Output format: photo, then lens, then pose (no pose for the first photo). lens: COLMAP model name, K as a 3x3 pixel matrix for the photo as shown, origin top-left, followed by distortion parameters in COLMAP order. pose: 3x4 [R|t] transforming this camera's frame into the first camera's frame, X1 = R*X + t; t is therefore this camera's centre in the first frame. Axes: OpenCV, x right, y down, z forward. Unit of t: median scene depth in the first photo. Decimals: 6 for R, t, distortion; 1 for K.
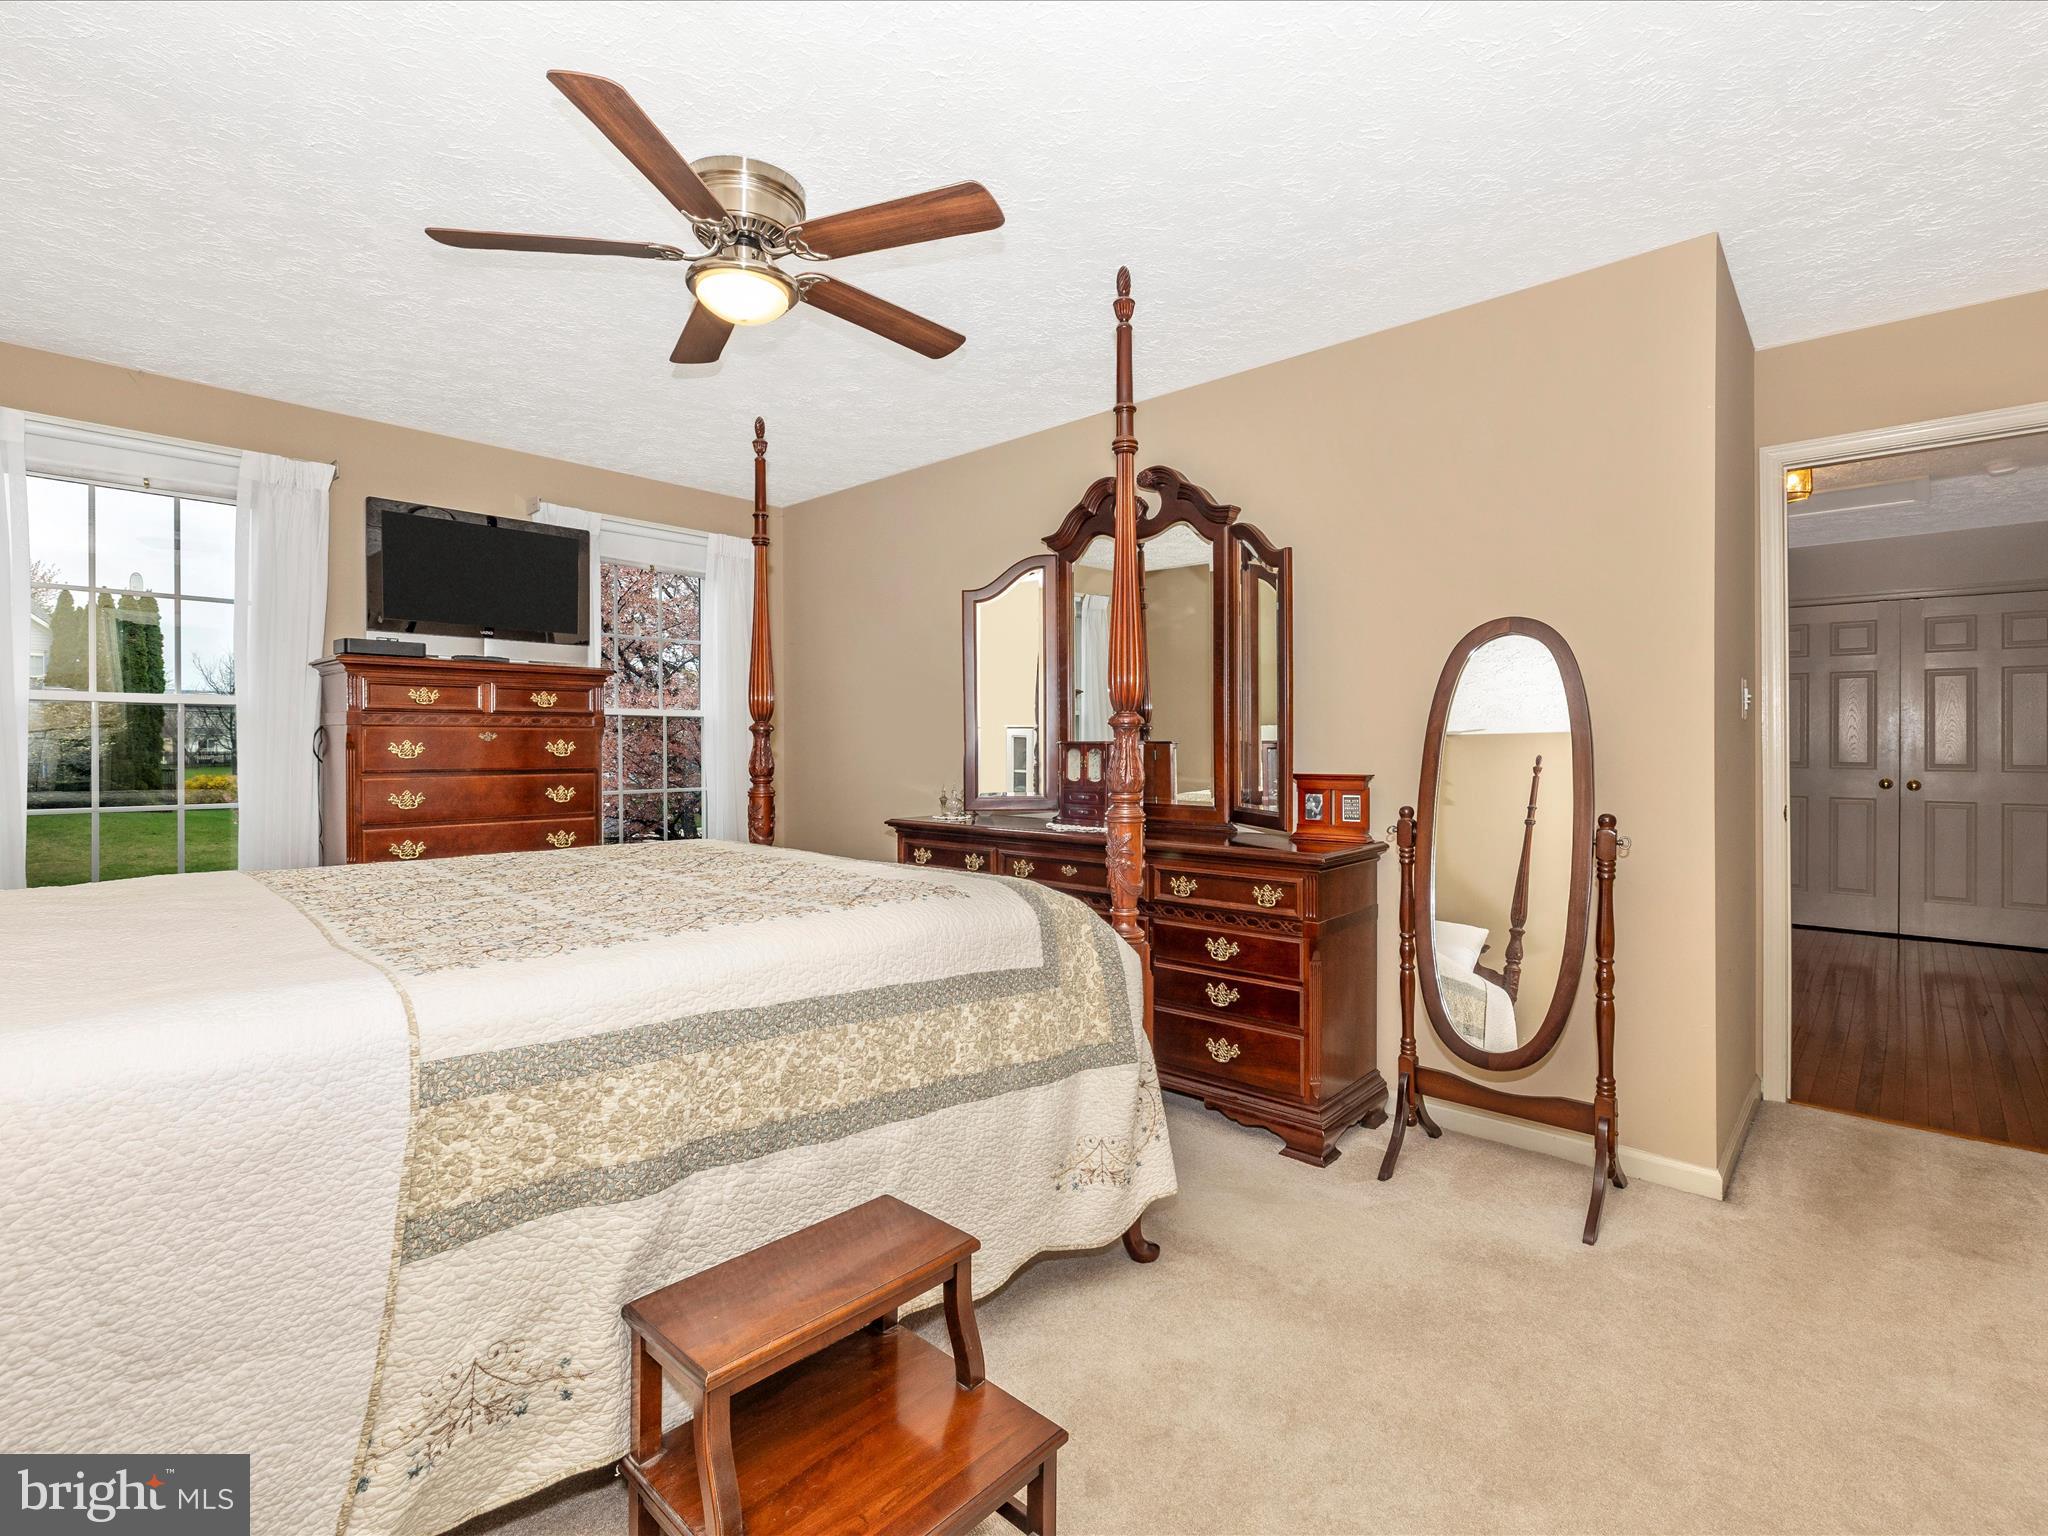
lens RADIAL K [[966.1, 0, 1026.2], [0, 966.1, 750.8], [0, 0, 1]] dist [-0.009210, -0.001609]
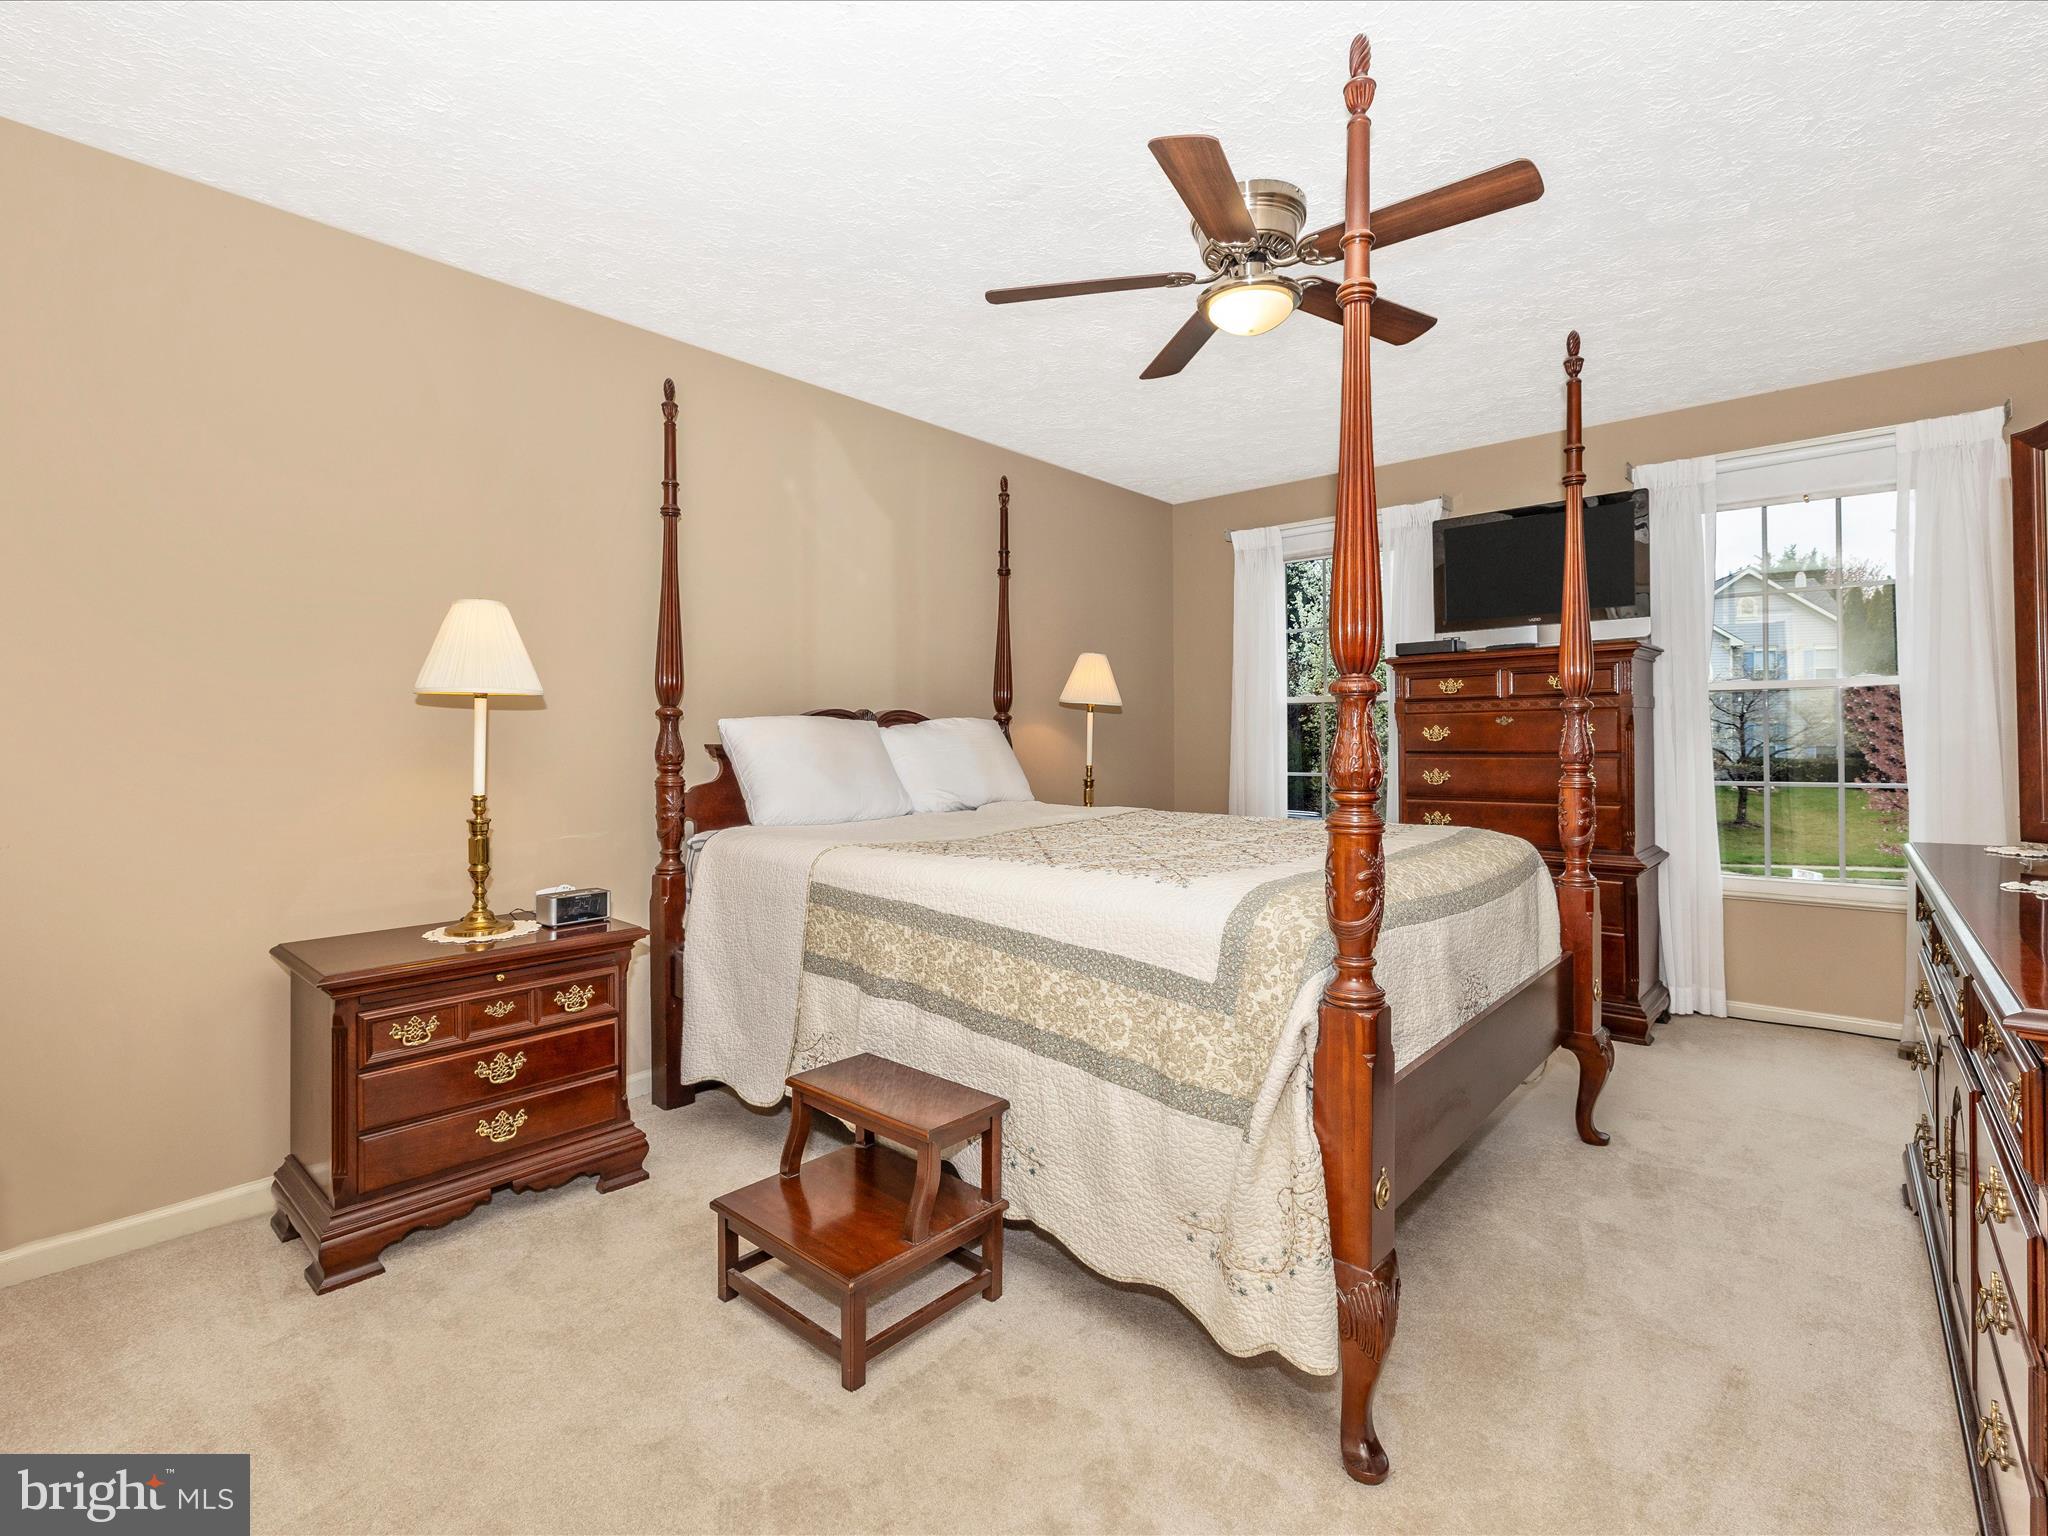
lens RADIAL K [[966.1, 0, 1033.0], [0, 966.1, 758.2], [0, 0, 1]] dist [-0.009210, -0.001609]
pose [[0.029305, 0.021189, -0.999346, 0.542070], [0.001648, 0.999773, 0.021247, 0.003412], [0.999569, -0.002270, 0.029264, 0.513165]]
